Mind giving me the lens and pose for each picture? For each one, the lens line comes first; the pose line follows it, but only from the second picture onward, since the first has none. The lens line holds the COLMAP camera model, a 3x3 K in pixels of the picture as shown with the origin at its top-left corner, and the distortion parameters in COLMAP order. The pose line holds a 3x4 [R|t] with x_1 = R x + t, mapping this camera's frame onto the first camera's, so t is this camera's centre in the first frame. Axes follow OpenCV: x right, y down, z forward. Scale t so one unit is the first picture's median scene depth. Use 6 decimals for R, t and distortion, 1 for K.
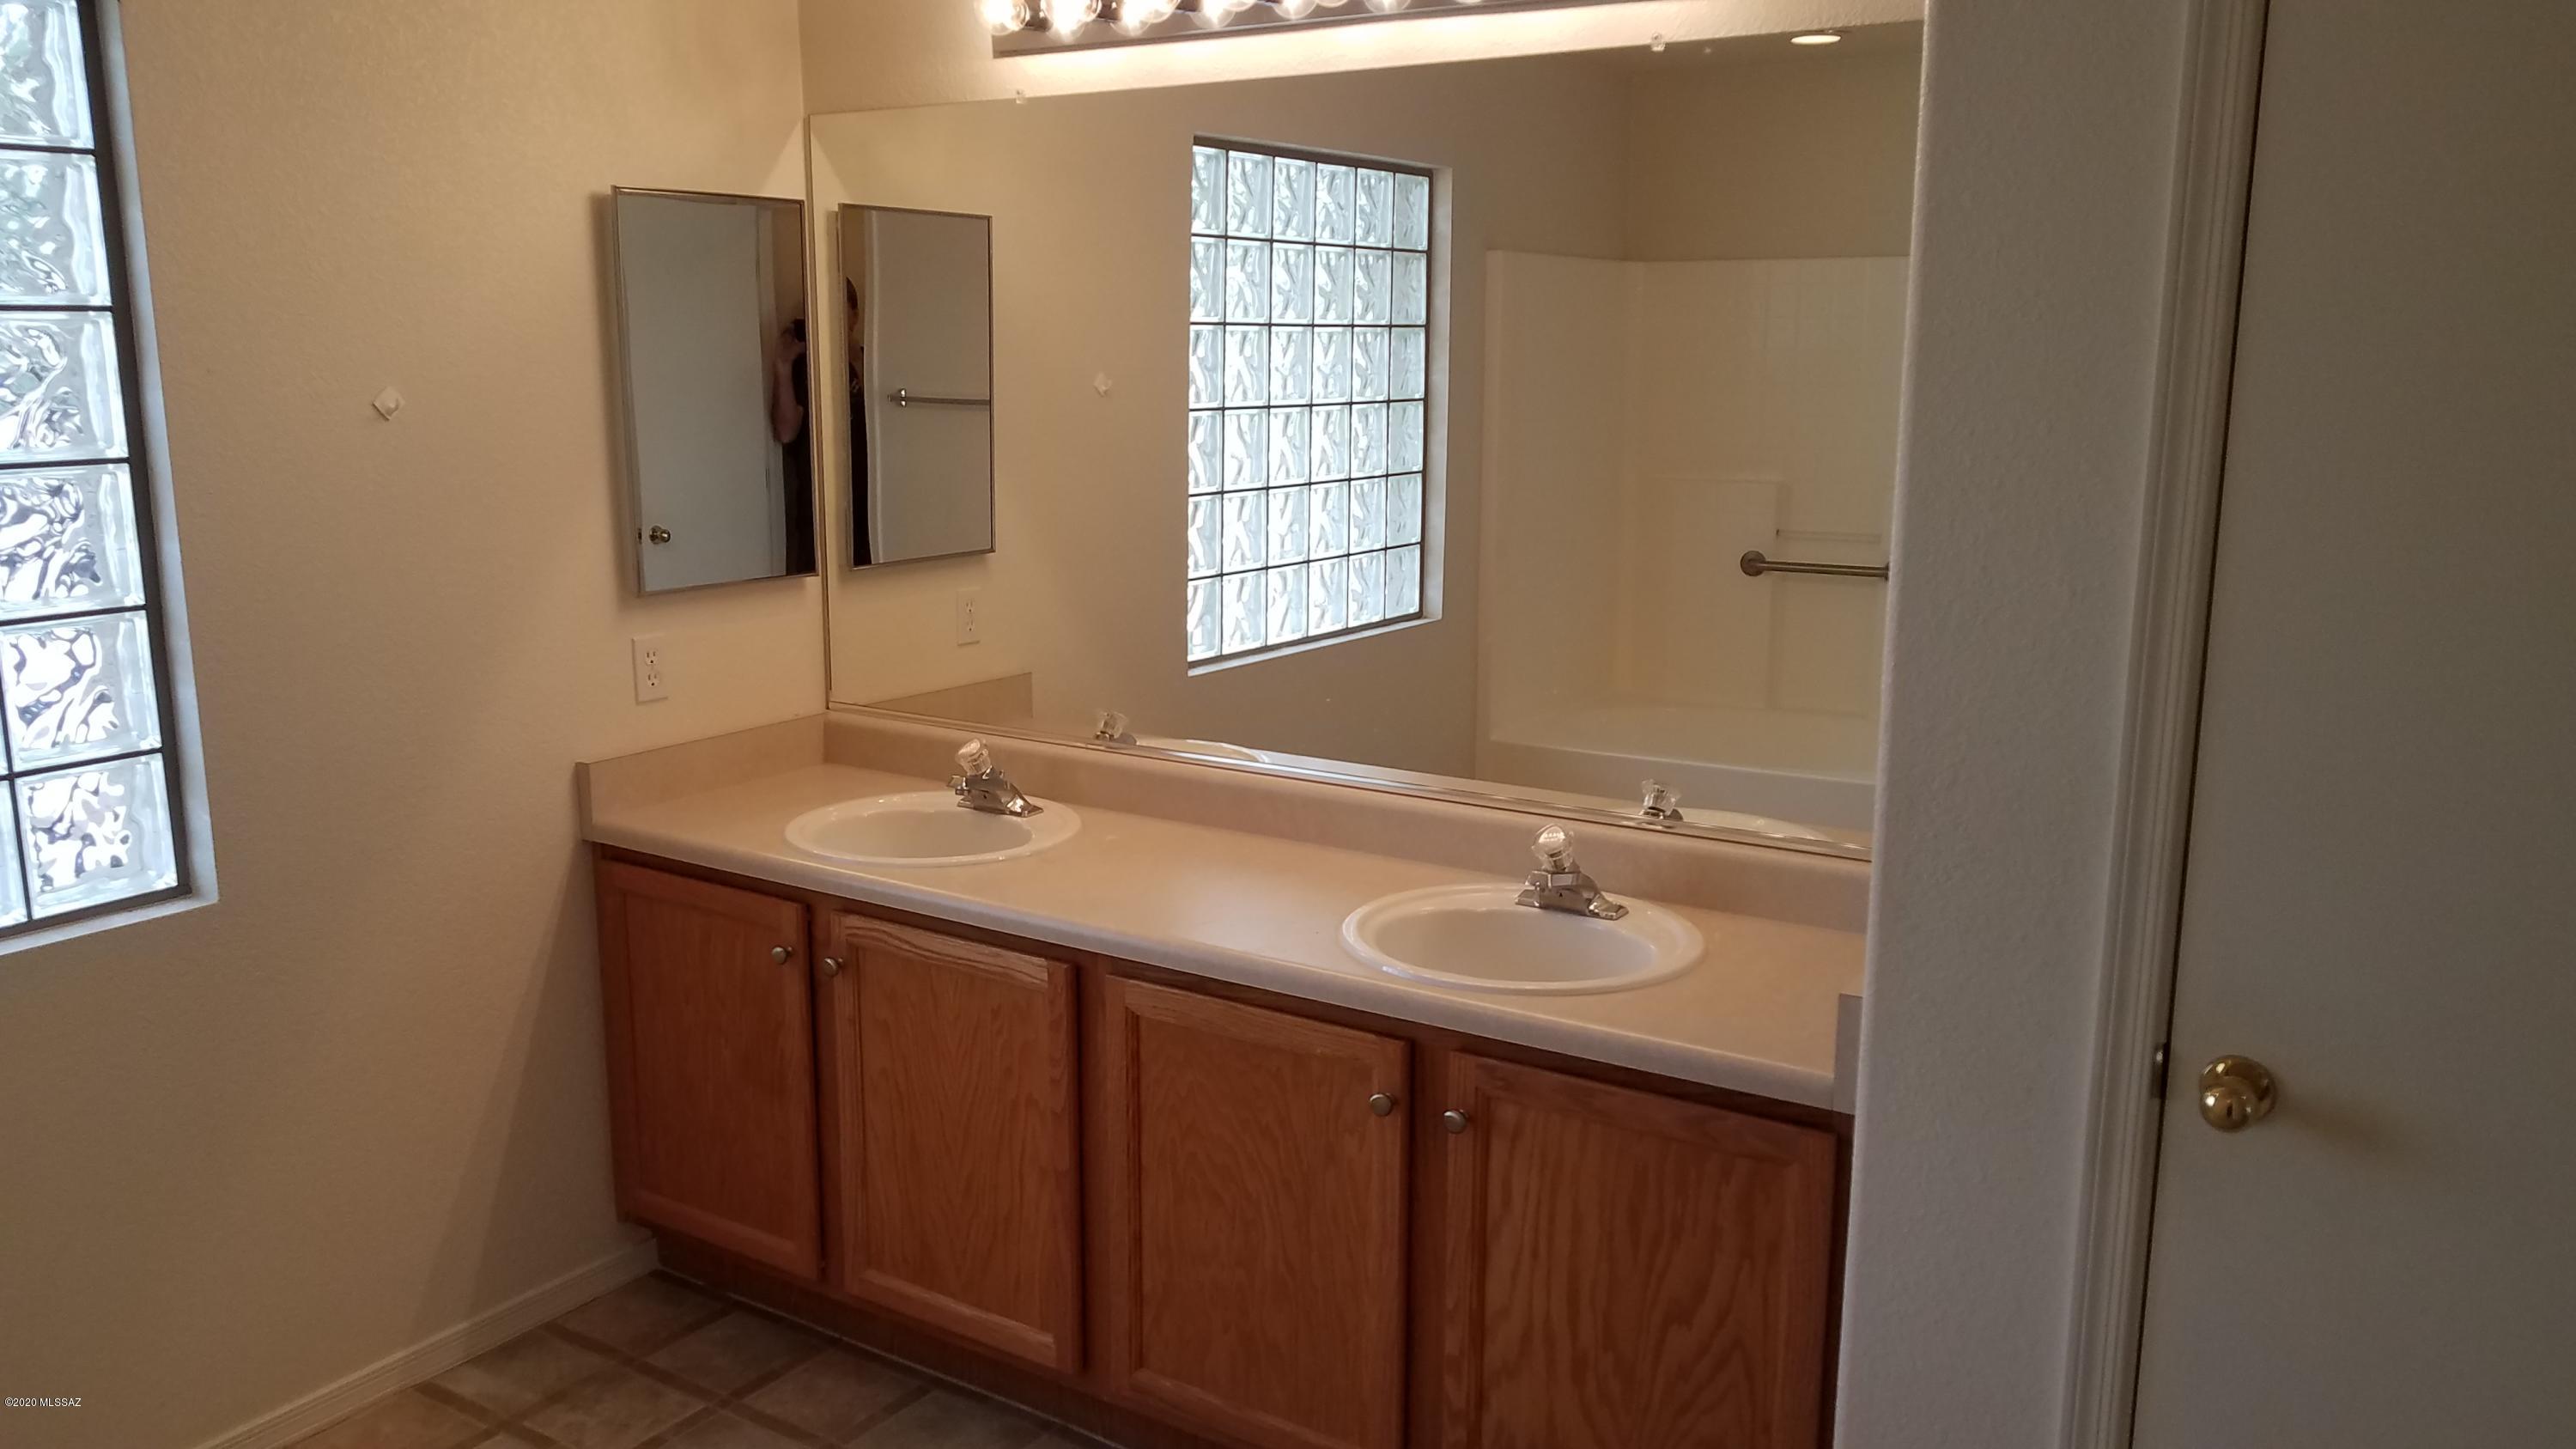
lens RADIAL K [[1982.4, 0, 1286.5], [0, 1982.4, 716.3], [0, 0, 1]] dist [0.009322, 0.004372]
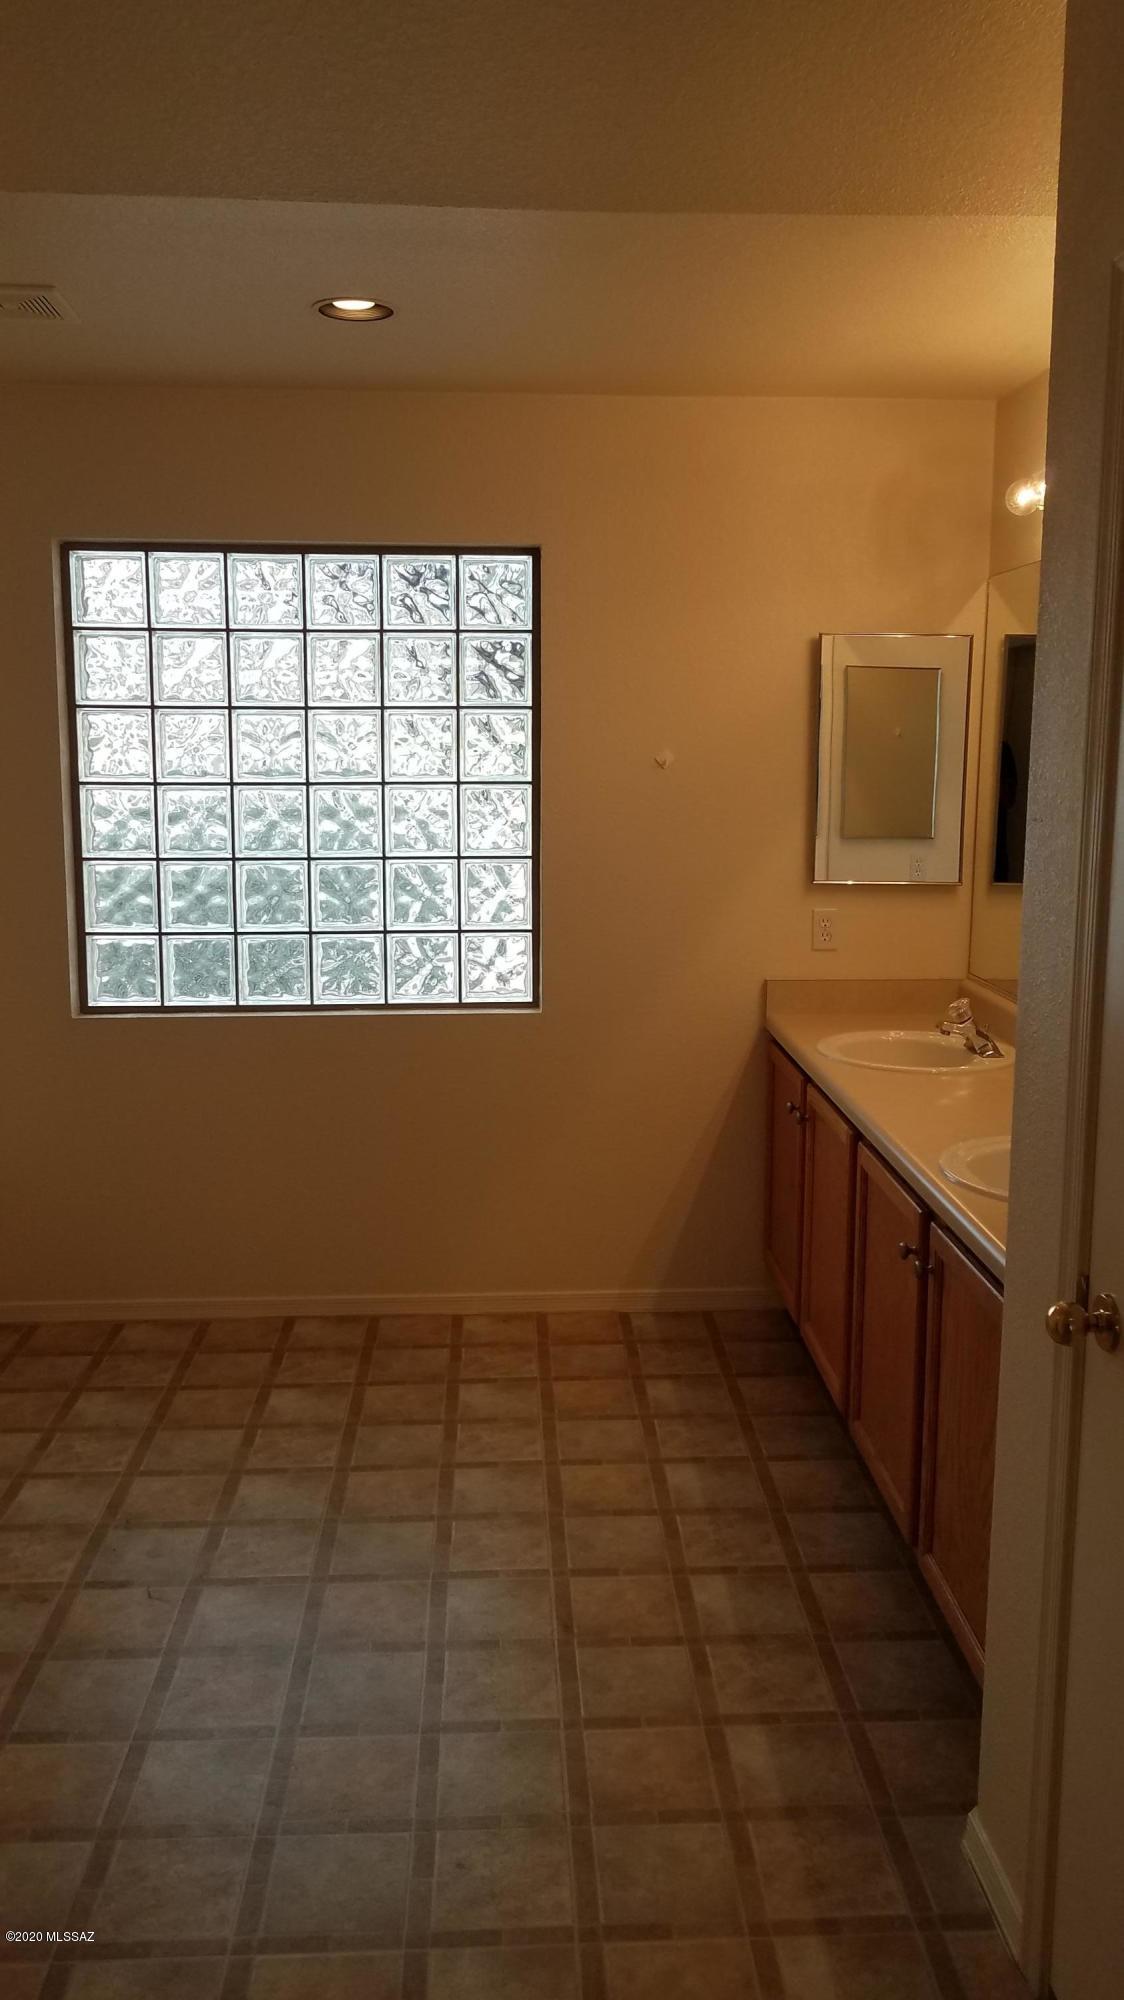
lens RADIAL K [[1538.9, 0, 559.9], [0, 1538.9, 993.8], [0, 0, 1]] dist [0.009322, 0.004372]
pose [[0.589865, 0.128133, -0.797271, 0.727793], [-0.153809, 0.987083, 0.044842, 0.004412], [0.792718, 0.096176, 0.601954, 0.130423]]
